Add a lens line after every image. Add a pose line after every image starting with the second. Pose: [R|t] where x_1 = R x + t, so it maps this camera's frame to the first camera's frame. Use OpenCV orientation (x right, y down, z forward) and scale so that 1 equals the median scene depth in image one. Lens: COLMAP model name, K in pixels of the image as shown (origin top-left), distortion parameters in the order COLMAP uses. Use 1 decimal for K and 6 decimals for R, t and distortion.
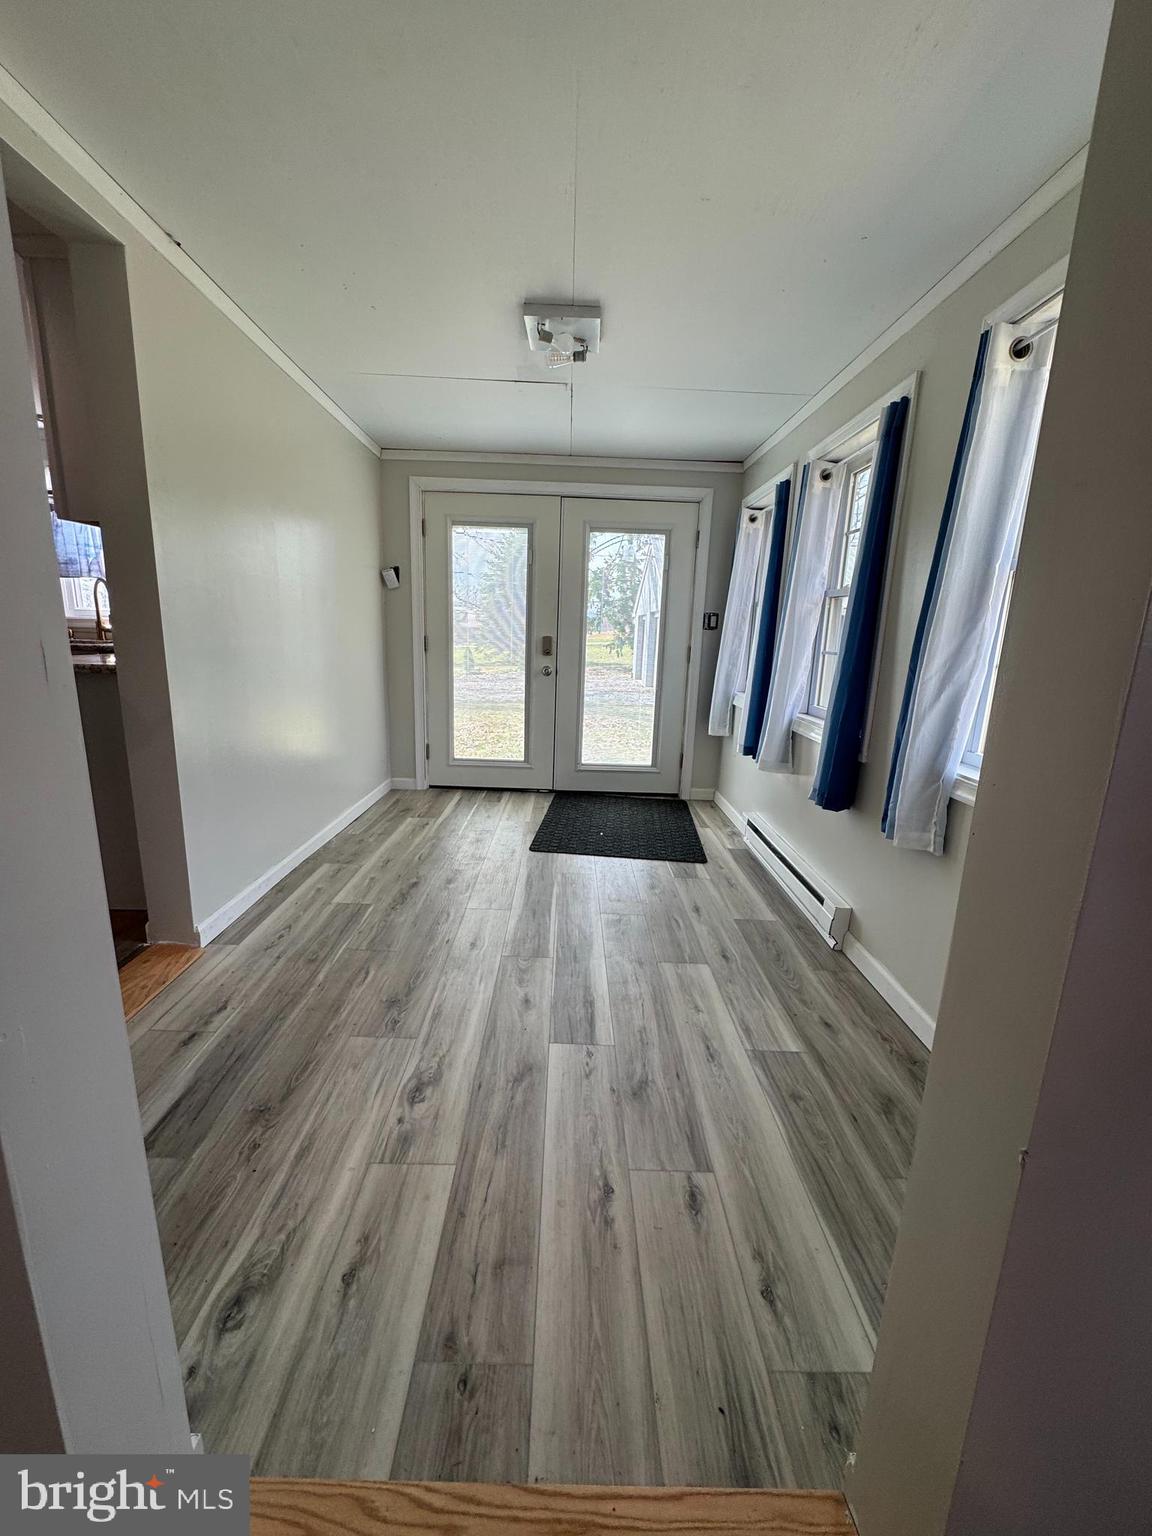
lens RADIAL K [[613.0, 0, 573.7], [0, 613.0, 765.9], [0, 0, 1]] dist [-0.002993, 0.000283]
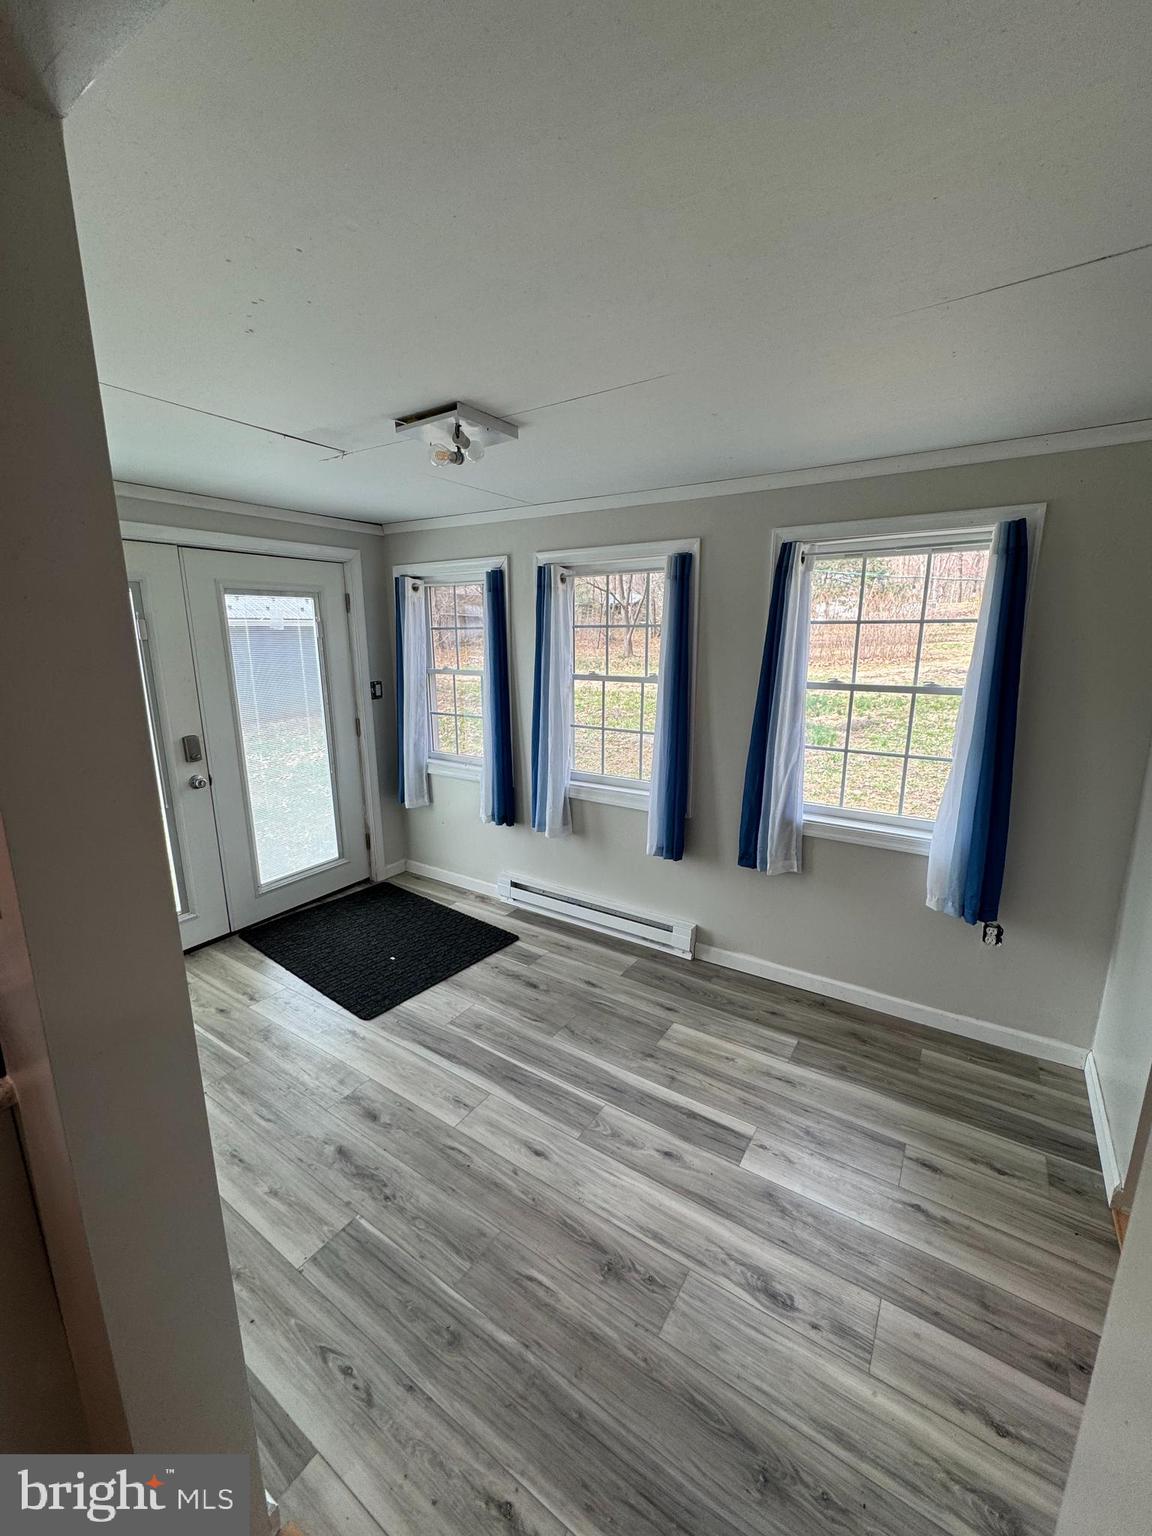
lens RADIAL K [[613.0, 0, 573.7], [0, 613.0, 765.9], [0, 0, 1]] dist [-0.002993, 0.000283]
pose [[0.557738, -0.214961, 0.801698, -0.857218], [0.201366, 0.972069, 0.120554, -0.395698], [-0.805221, 0.094197, 0.585446, 0.500661]]
